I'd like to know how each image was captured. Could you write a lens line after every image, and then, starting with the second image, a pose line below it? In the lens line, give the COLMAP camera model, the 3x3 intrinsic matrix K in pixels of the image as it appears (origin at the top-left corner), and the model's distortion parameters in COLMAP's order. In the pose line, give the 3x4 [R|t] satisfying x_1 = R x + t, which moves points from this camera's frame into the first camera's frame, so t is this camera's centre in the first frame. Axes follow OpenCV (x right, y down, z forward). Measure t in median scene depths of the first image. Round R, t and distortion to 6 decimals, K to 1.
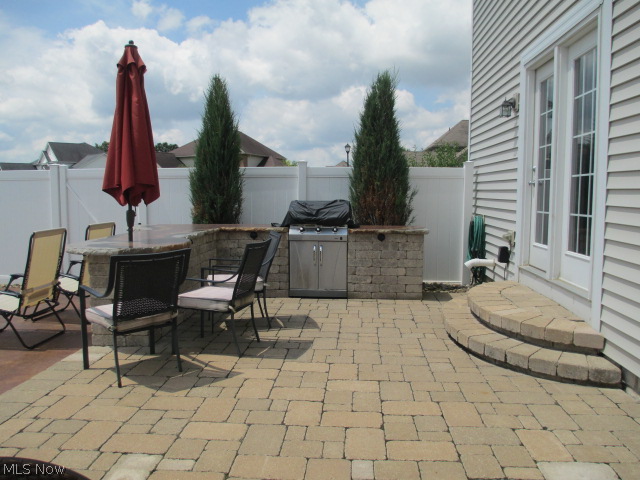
lens RADIAL K [[526.6, 0, 320.0], [0, 526.6, 240.0], [0, 0, 1]] dist [-0.089423, 0.053556]
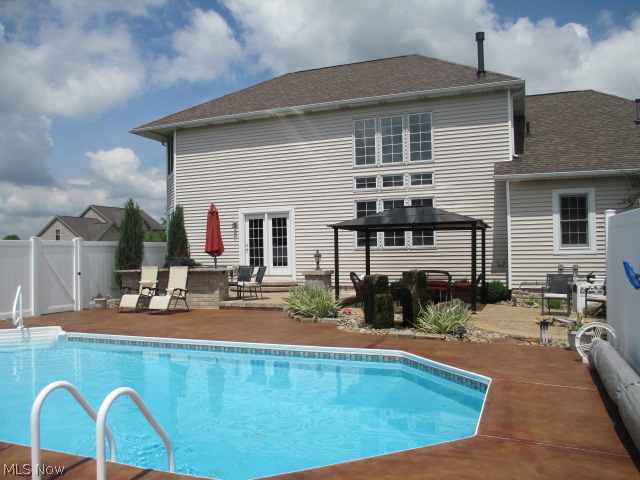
lens RADIAL K [[520.3, 0, 318.7], [0, 520.3, 236.3], [0, 0, 1]] dist [-0.065903, 0.004157]
pose [[0.301128, 0.020183, 0.953370, -3.120775], [0.106076, 0.992862, -0.054524, 0.045550], [-0.947666, 0.117548, 0.296837, -0.502174]]
